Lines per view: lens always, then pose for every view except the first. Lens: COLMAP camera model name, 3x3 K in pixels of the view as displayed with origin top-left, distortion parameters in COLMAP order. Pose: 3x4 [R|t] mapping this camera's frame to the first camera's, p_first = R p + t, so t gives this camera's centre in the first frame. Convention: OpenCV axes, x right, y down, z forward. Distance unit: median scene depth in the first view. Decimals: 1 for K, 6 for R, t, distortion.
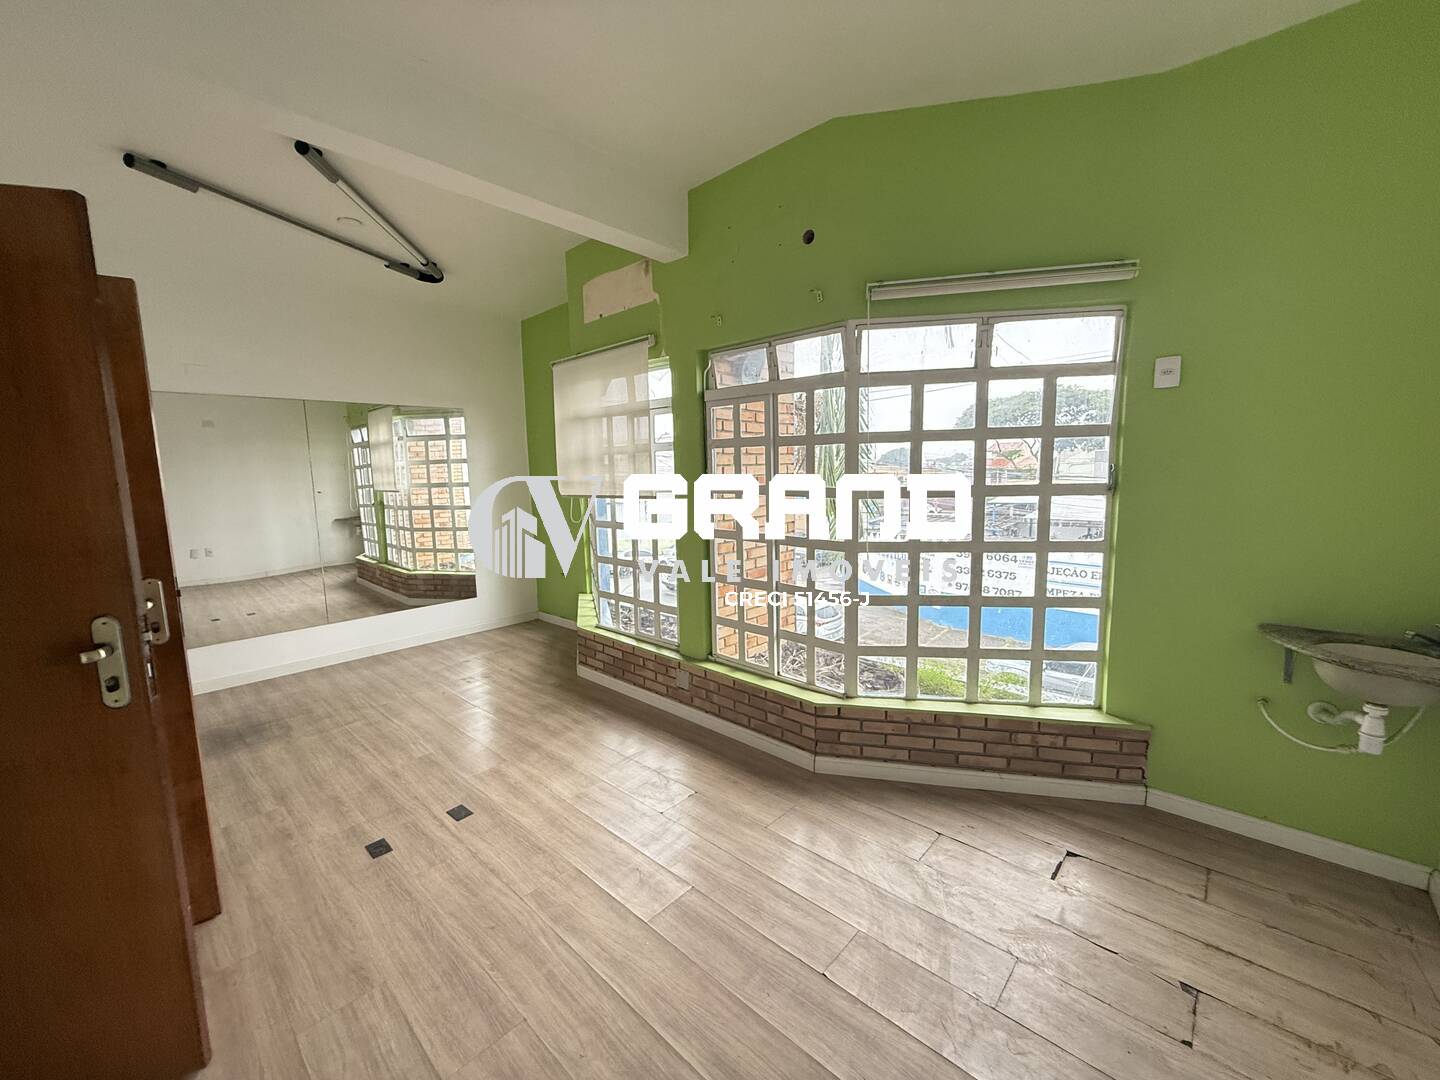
lens RADIAL K [[571.6, 0, 717.3], [0, 571.6, 538.6], [0, 0, 1]] dist [-0.000546, -0.000116]
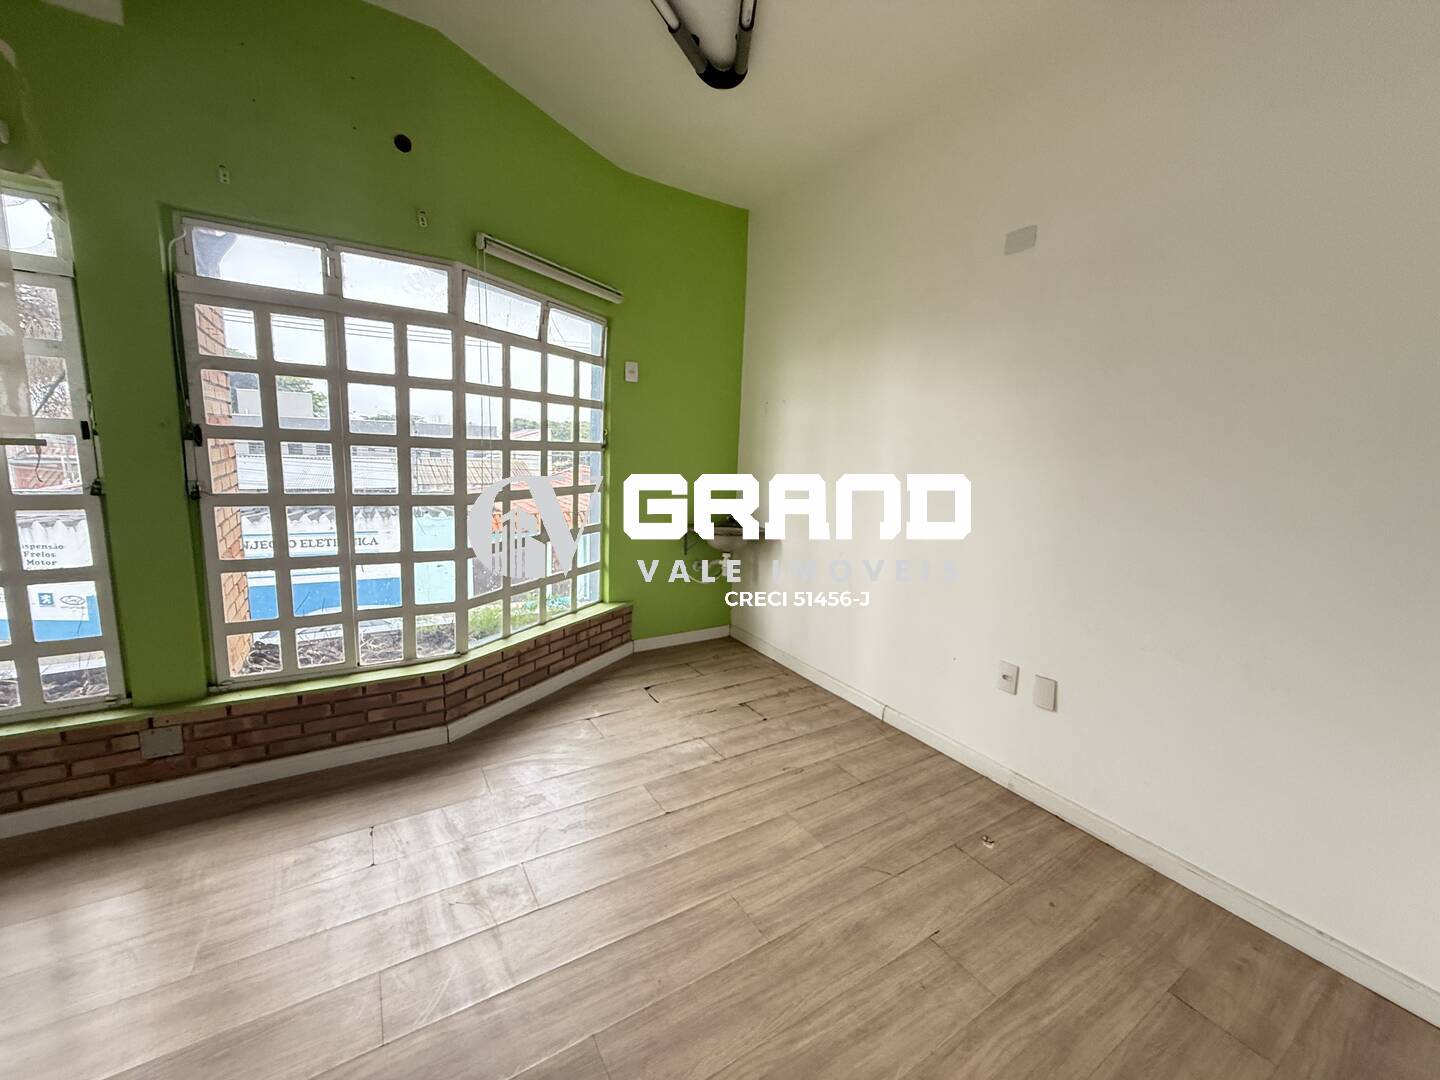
lens RADIAL K [[571.6, 0, 717.3], [0, 571.6, 538.6], [0, 0, 1]] dist [-0.000546, -0.000116]
pose [[0.264397, -0.124361, 0.956362, -0.588919], [0.068834, 0.991556, 0.109907, 0.002617], [-0.961954, 0.036771, 0.270724, 0.316423]]
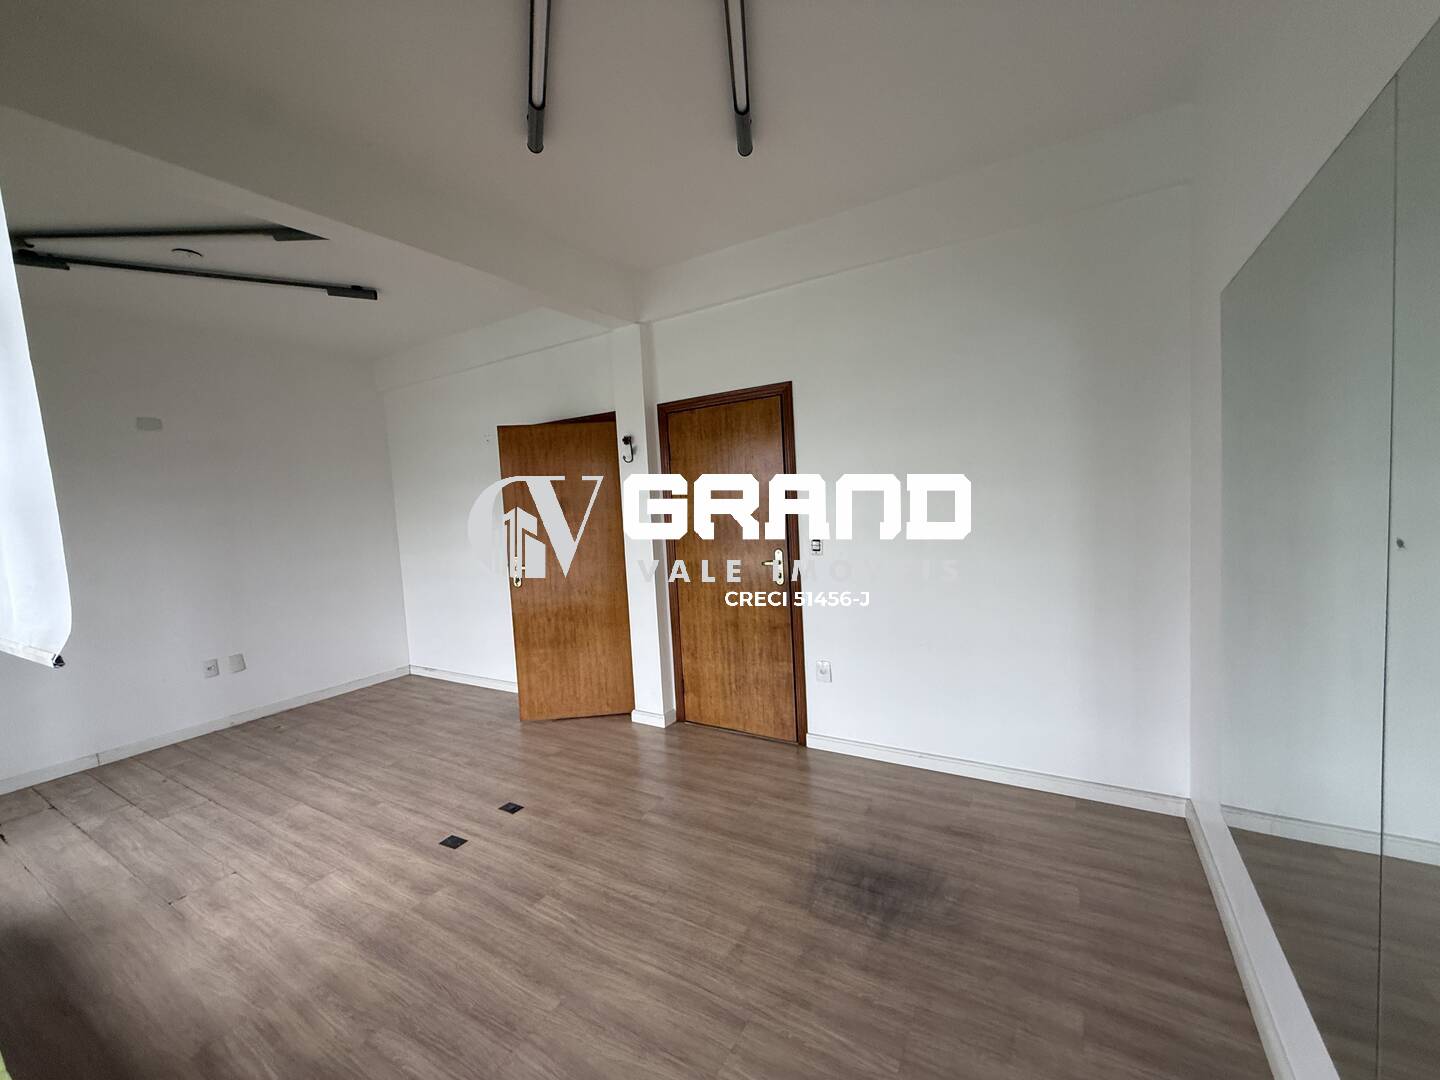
lens RADIAL K [[571.6, 0, 717.3], [0, 571.6, 538.6], [0, 0, 1]] dist [-0.000546, -0.000116]
pose [[-0.974824, 0.087797, -0.204963, -0.701005], [0.050333, 0.982136, 0.181314, -0.213200], [0.217221, 0.166433, -0.961829, 1.872625]]
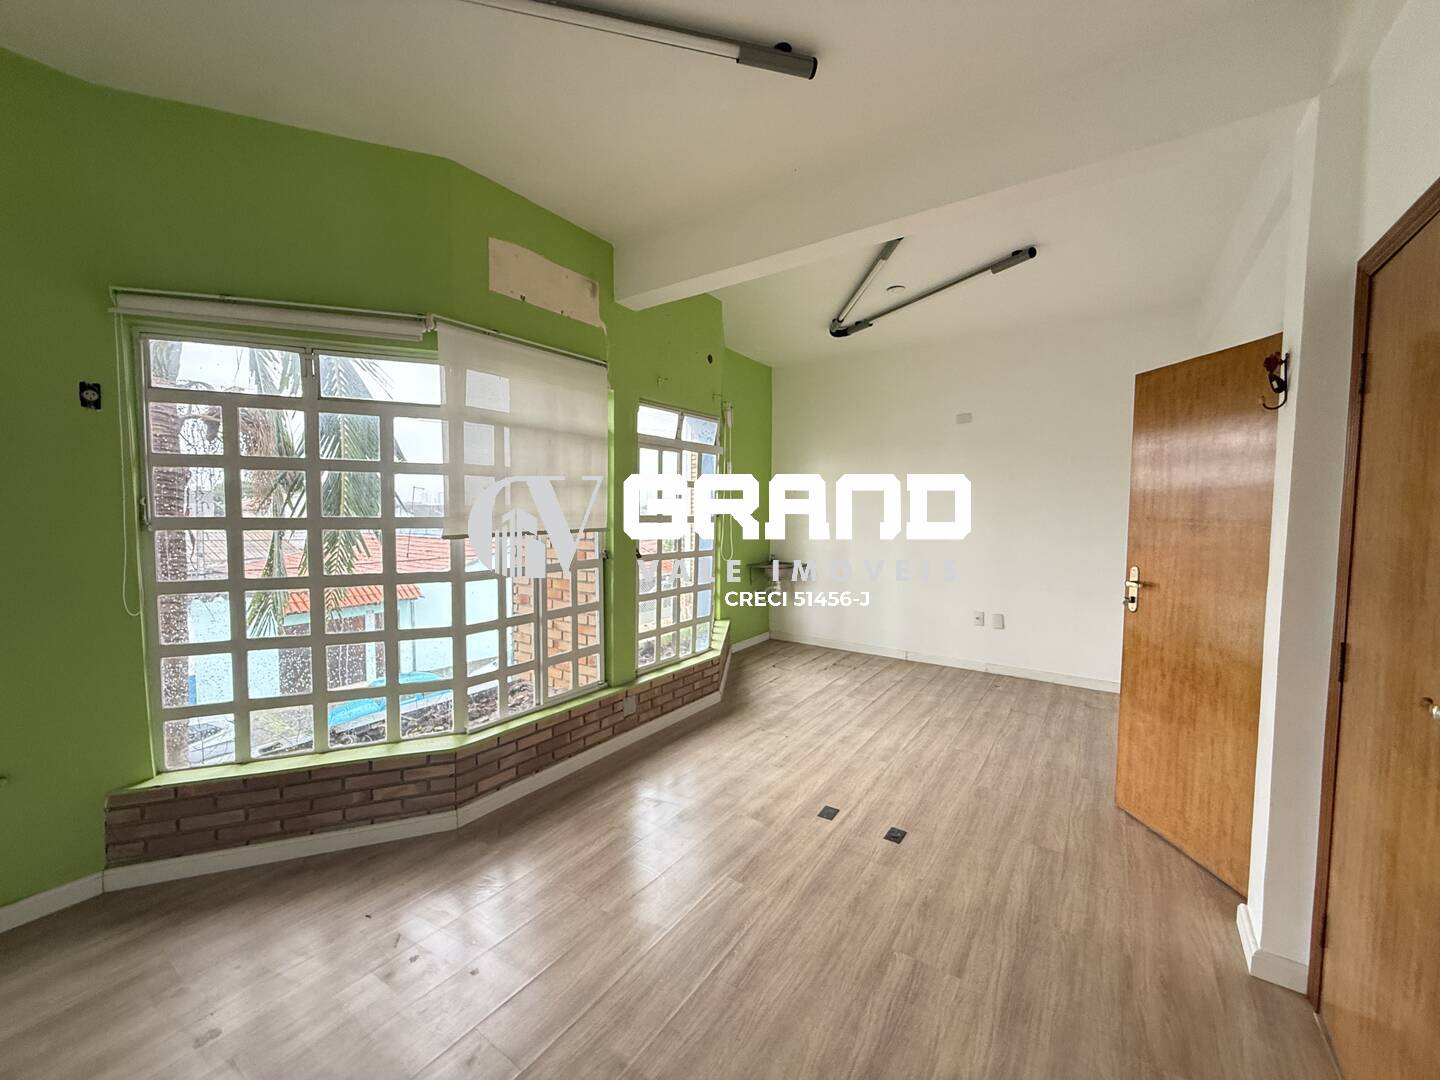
lens RADIAL K [[571.6, 0, 717.3], [0, 571.6, 538.6], [0, 0, 1]] dist [-0.000546, -0.000116]
pose [[-0.142553, -0.038276, 0.989047, -1.369189], [0.111515, 0.992269, 0.054474, -0.111424], [-0.983485, 0.118059, -0.137183, 1.203477]]
